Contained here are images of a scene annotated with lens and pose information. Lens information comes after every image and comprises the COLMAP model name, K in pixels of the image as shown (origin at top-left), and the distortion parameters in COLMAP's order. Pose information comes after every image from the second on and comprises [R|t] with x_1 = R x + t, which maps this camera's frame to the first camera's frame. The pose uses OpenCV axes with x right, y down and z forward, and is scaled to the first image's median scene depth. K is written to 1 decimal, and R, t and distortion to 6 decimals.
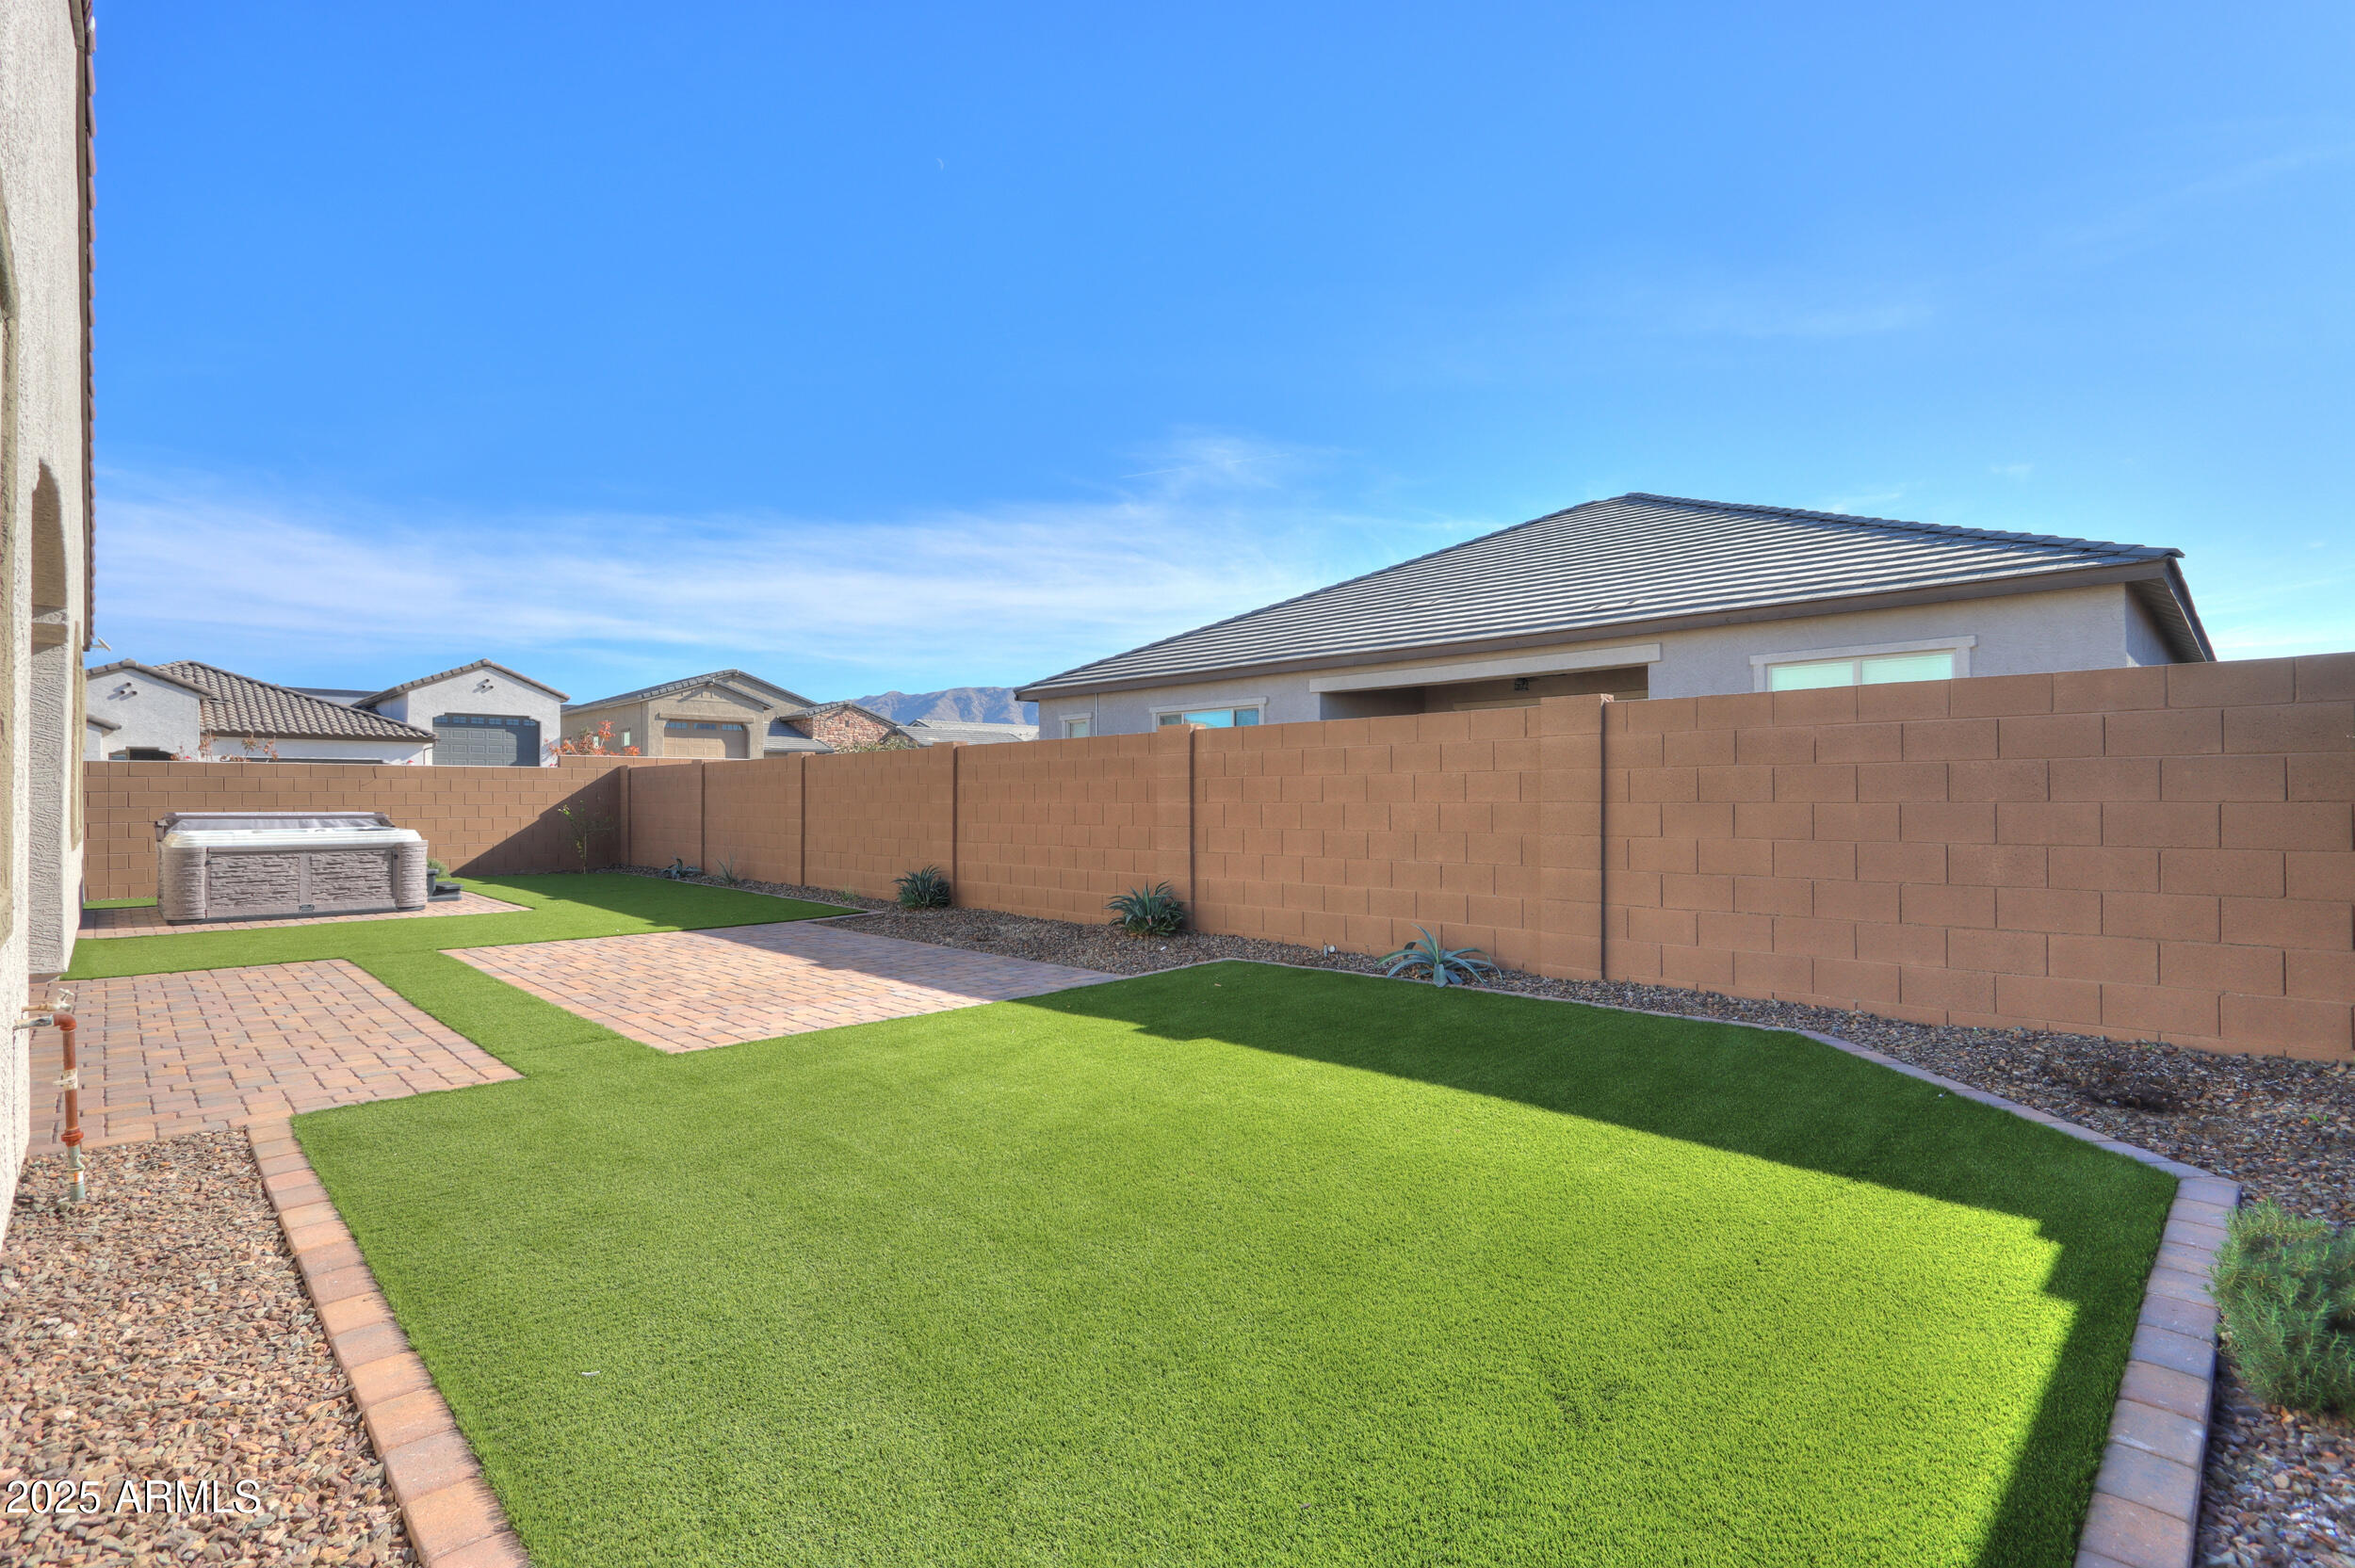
lens RADIAL K [[1099.6, 0, 1158.0], [0, 1099.6, 790.1], [0, 0, 1]] dist [-0.003528, -0.000262]
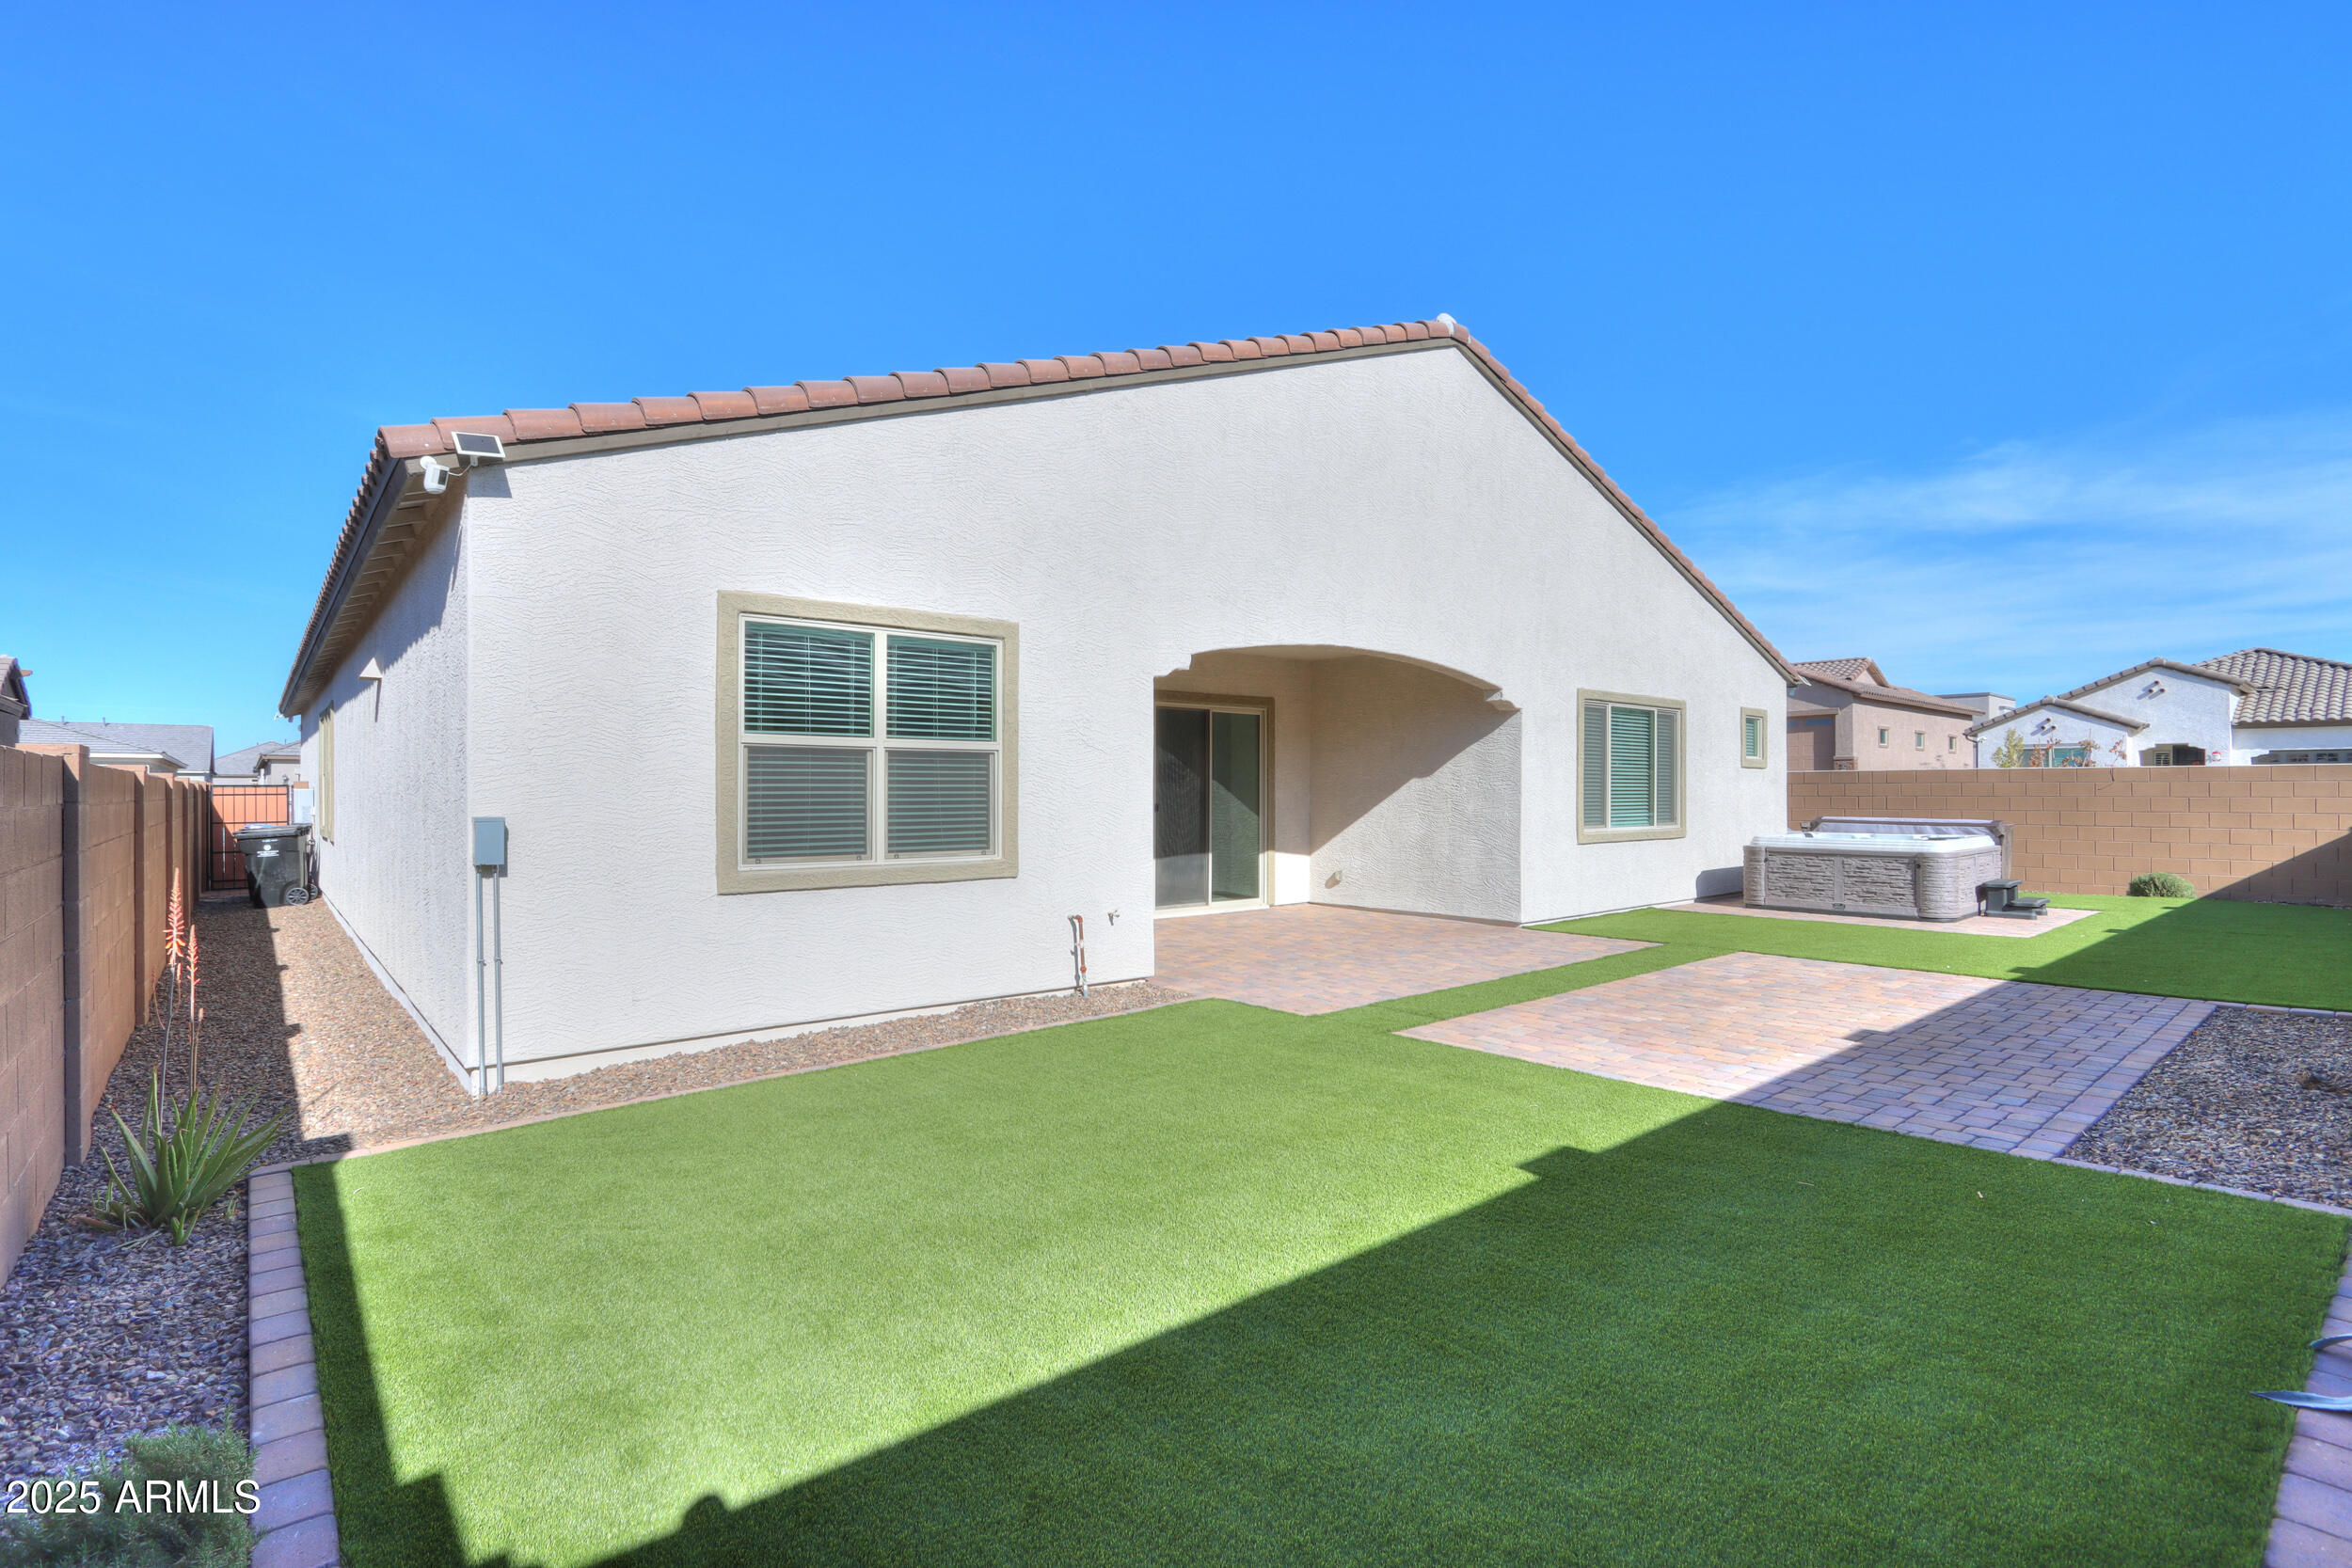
lens RADIAL K [[1098.3, 0, 1158.3], [0, 1098.3, 788.3], [0, 0, 1]] dist [-0.003528, -0.000262]
pose [[-0.070327, -0.000667, -0.997524, 0.375842], [0.010671, 0.999942, -0.001421, -0.018024], [0.997467, -0.010745, -0.070316, 0.376314]]
